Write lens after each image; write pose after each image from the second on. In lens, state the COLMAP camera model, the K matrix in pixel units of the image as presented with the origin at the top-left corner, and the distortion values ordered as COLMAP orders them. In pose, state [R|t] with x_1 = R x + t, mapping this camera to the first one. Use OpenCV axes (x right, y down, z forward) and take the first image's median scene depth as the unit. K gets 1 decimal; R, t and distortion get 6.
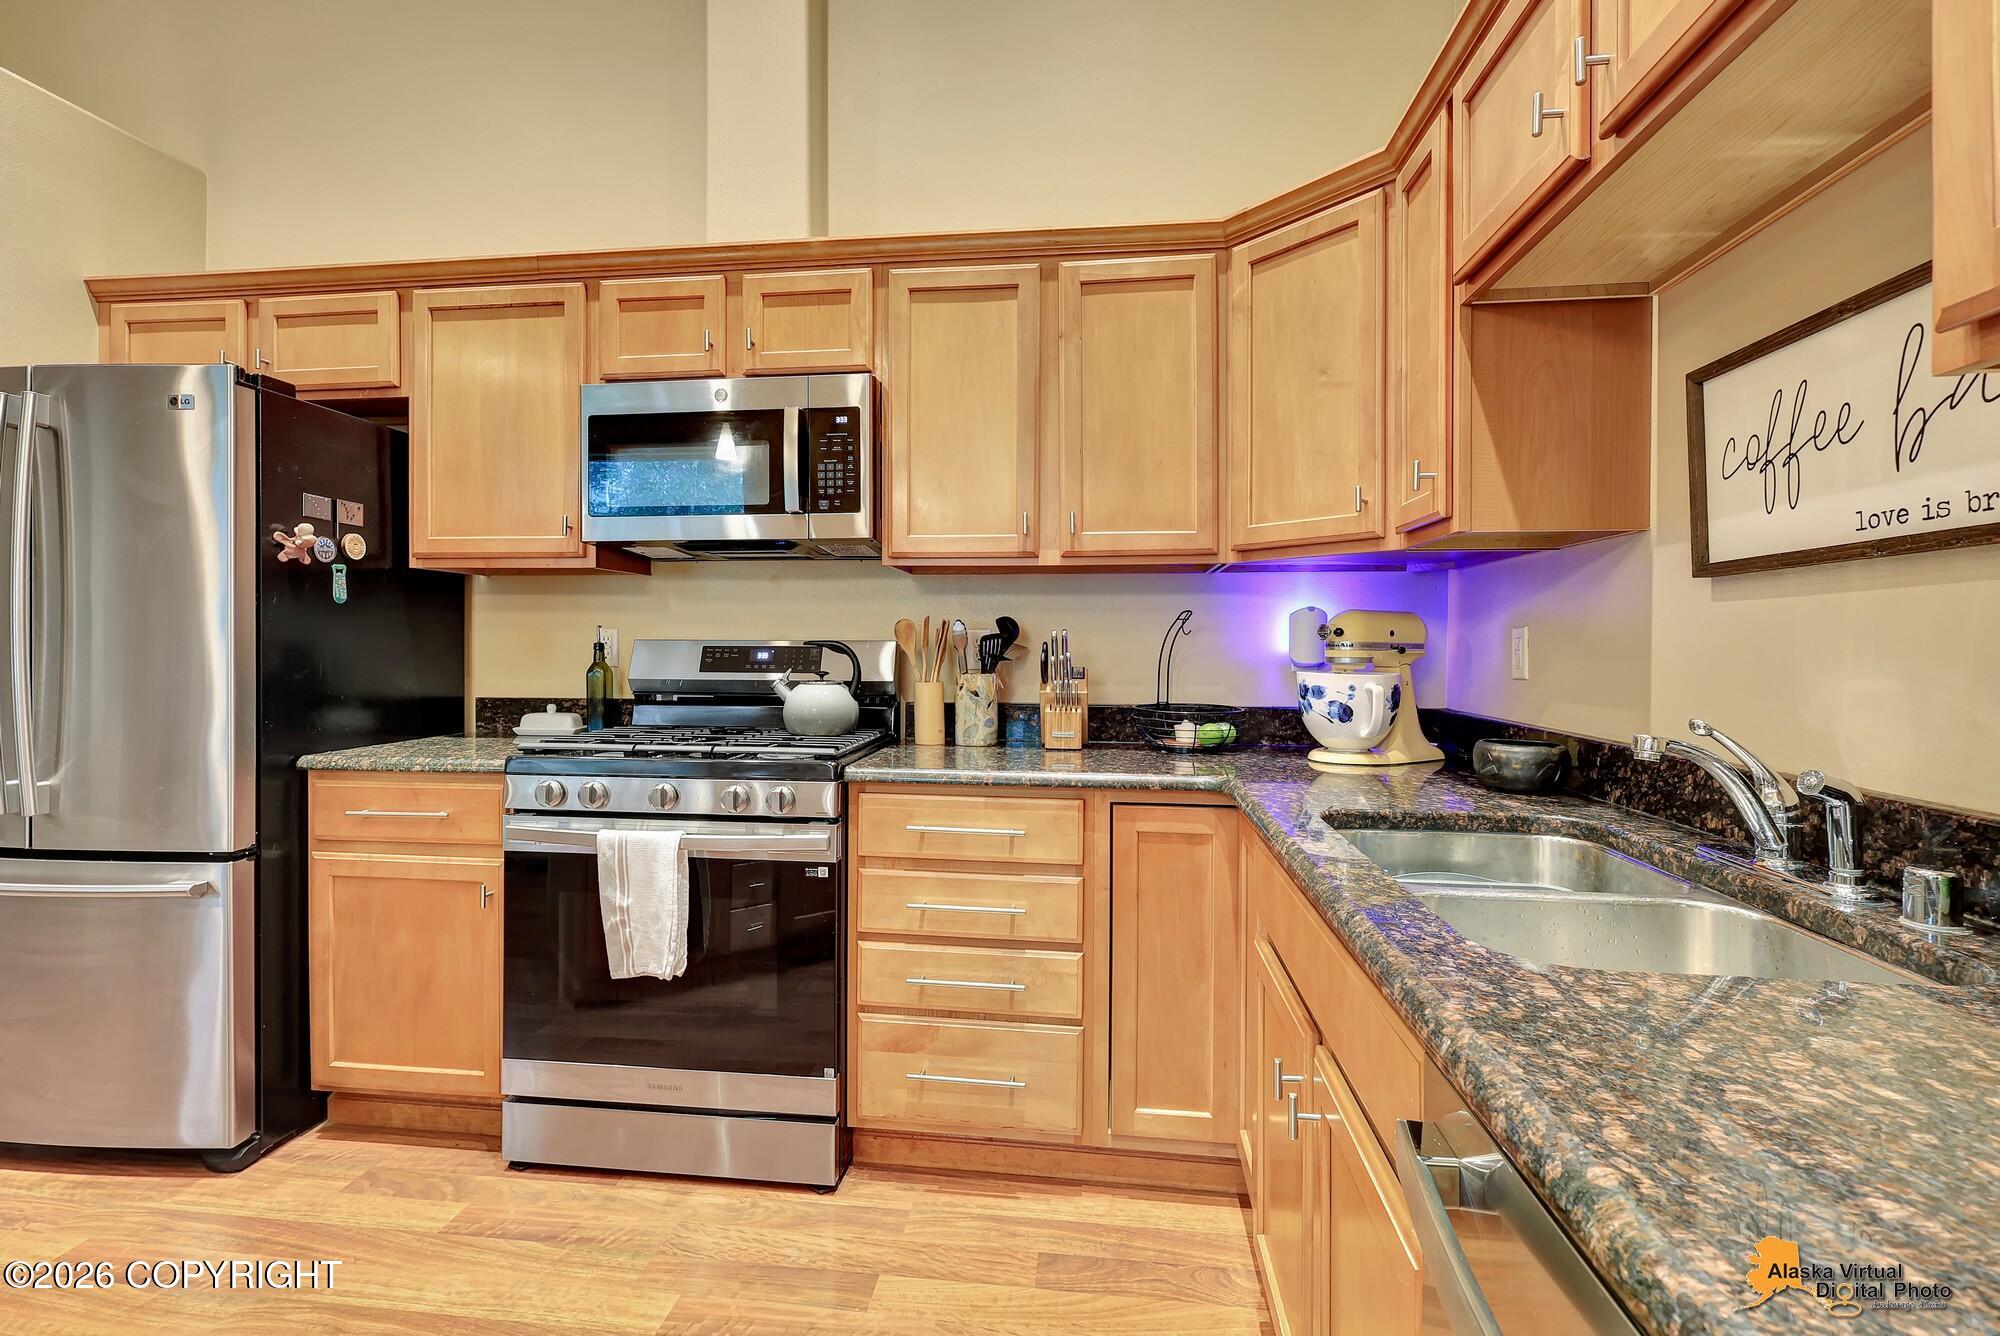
lens RADIAL K [[936.9, 0, 984.6], [0, 936.9, 643.6], [0, 0, 1]] dist [-0.000199, -0.000111]
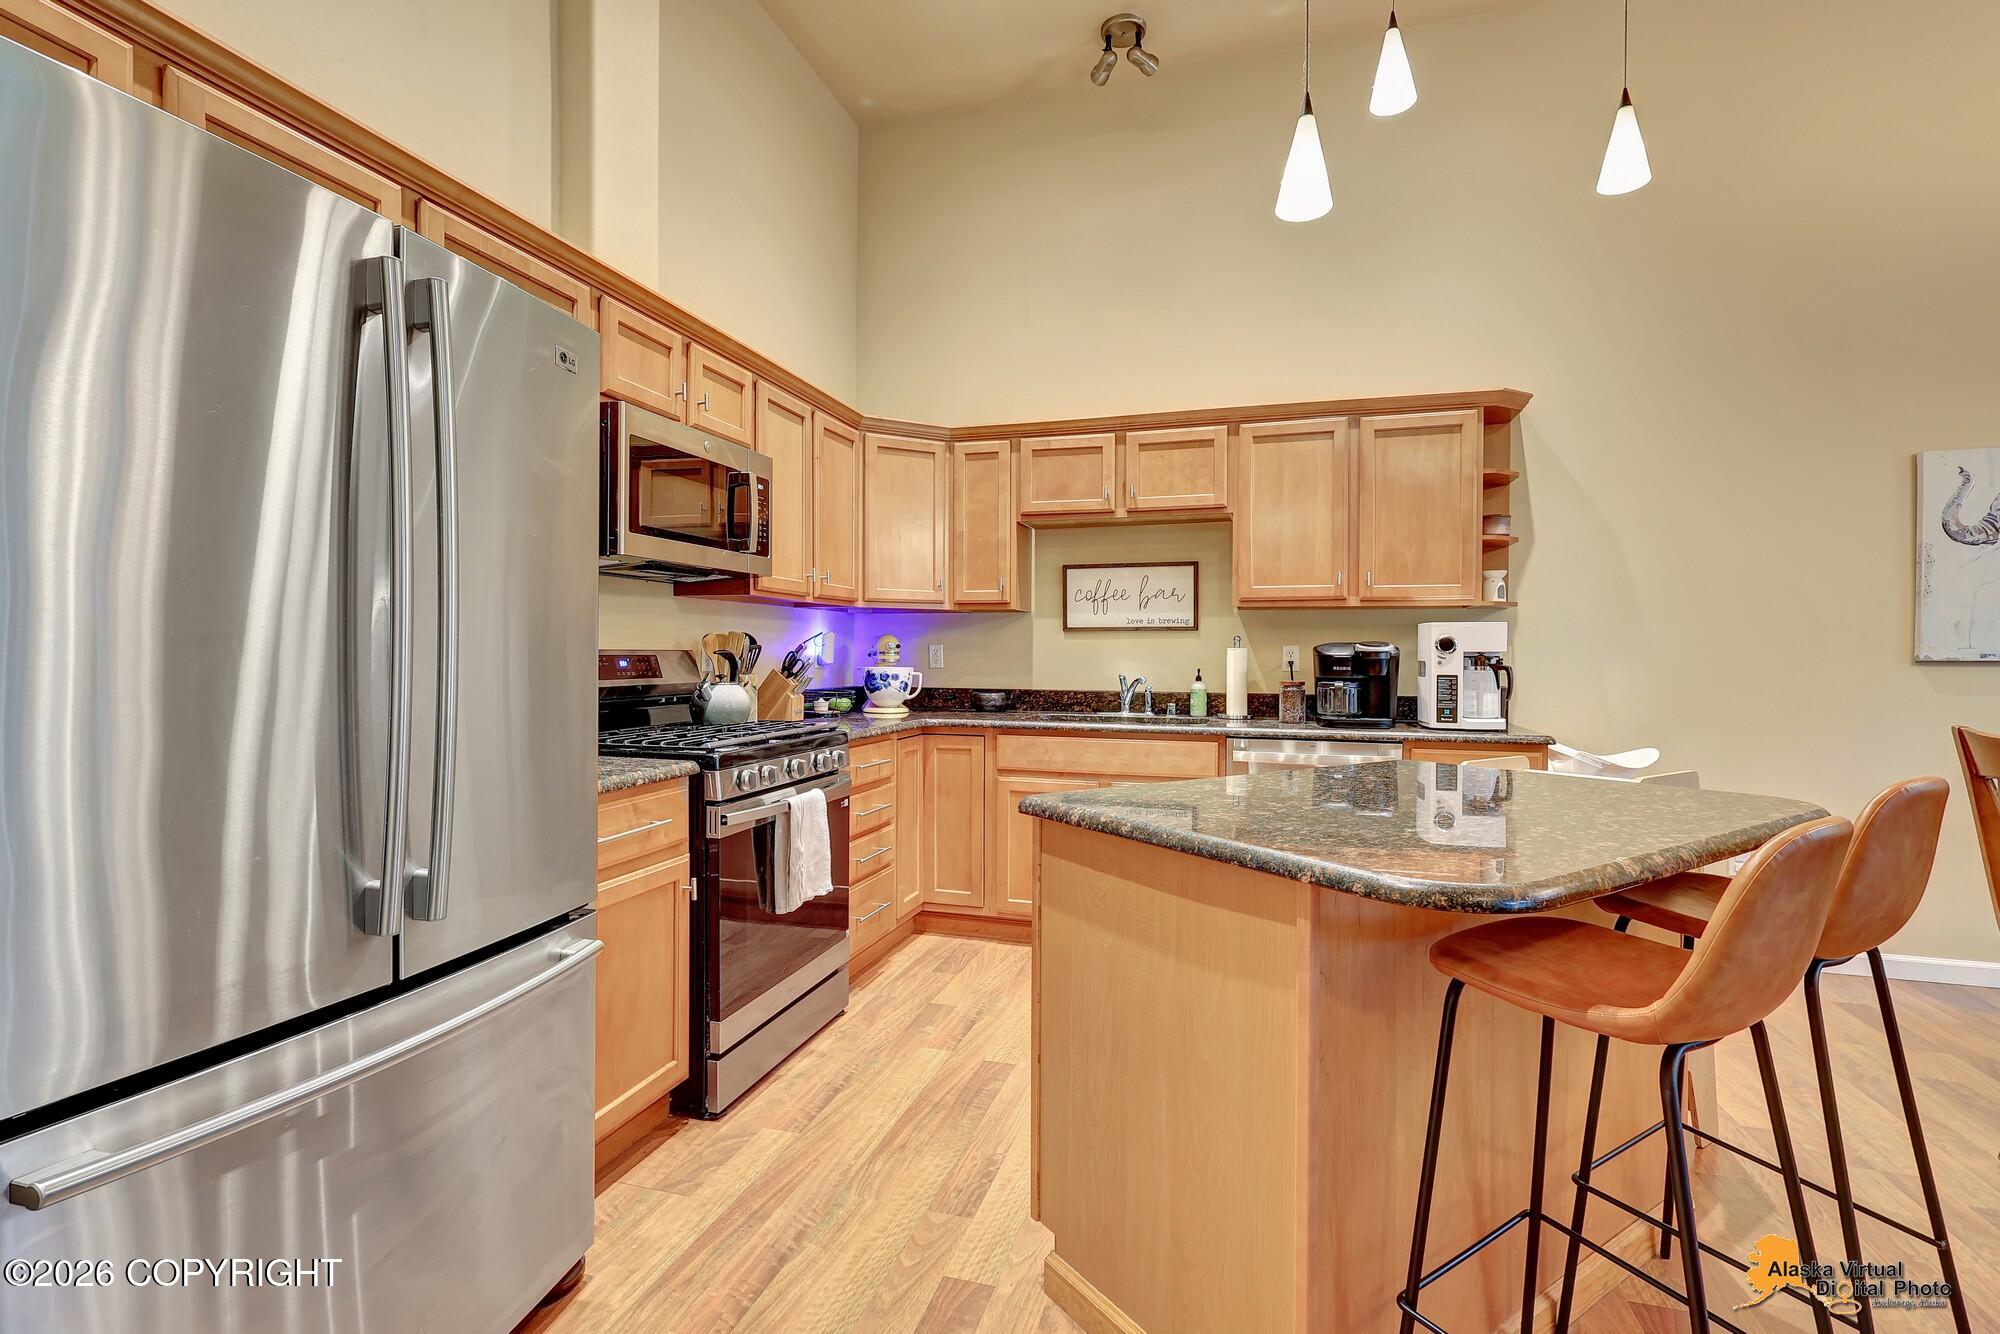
lens RADIAL K [[927.5, 0, 986.7], [0, 927.5, 658.1], [0, 0, 1]] dist [0.000511, -0.000485]
pose [[0.172179, -0.009572, 0.985019, -1.425083], [-0.004205, 0.999937, 0.010452, -0.008214], [-0.985057, -0.005941, 0.172128, 0.451852]]
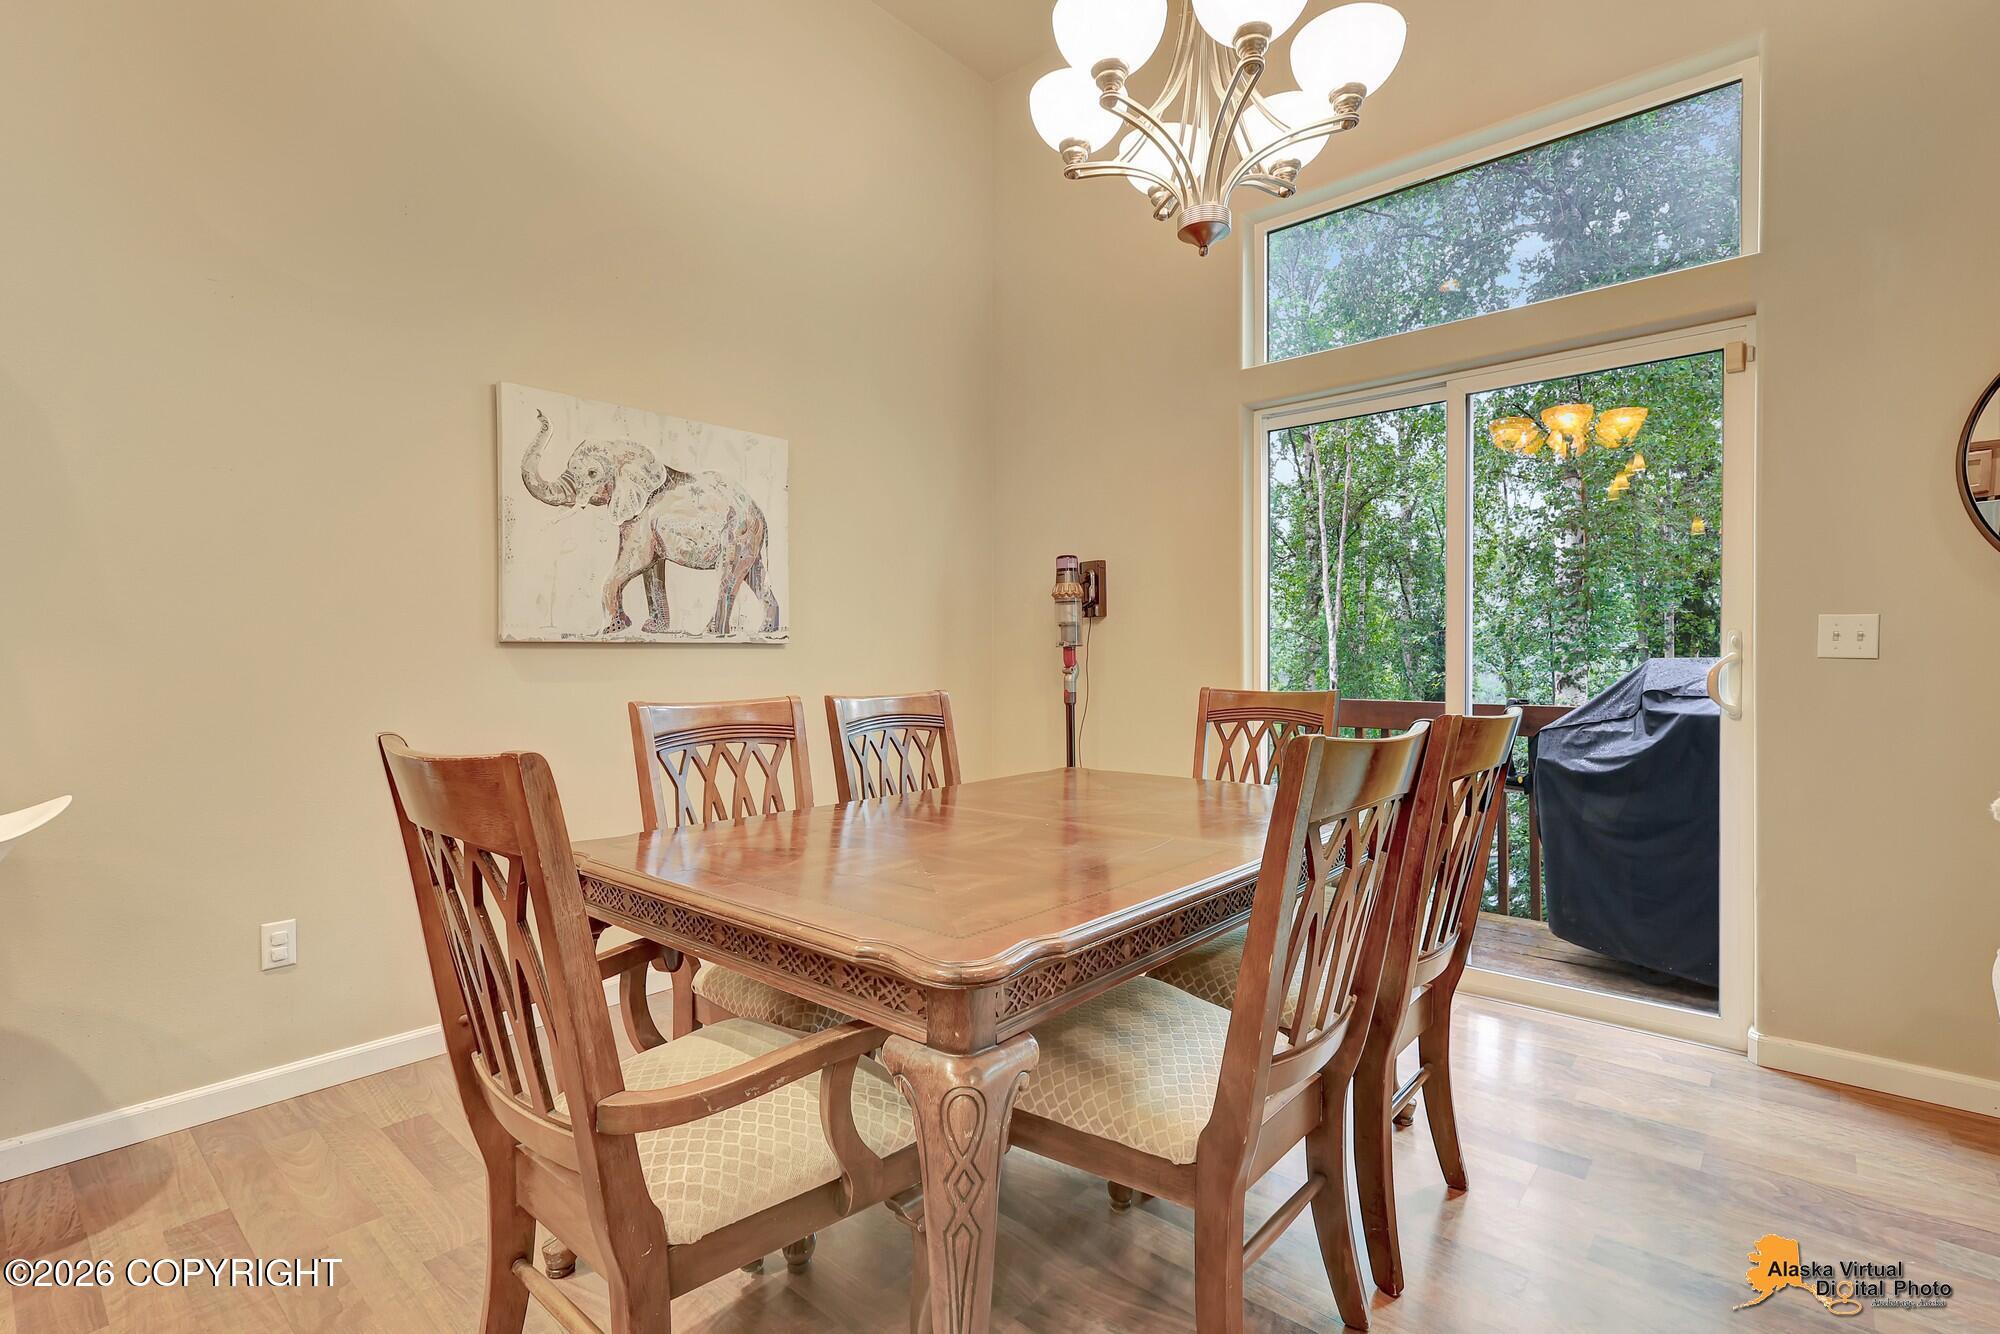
lens RADIAL K [[927.5, 0, 986.7], [0, 927.5, 658.1], [0, 0, 1]] dist [0.000511, -0.000485]
pose [[-0.825554, -0.004494, 0.564305, -0.900158], [-0.003261, 0.999990, 0.003194, 0.021001], [-0.564313, 0.000796, -0.825560, -0.127295]]
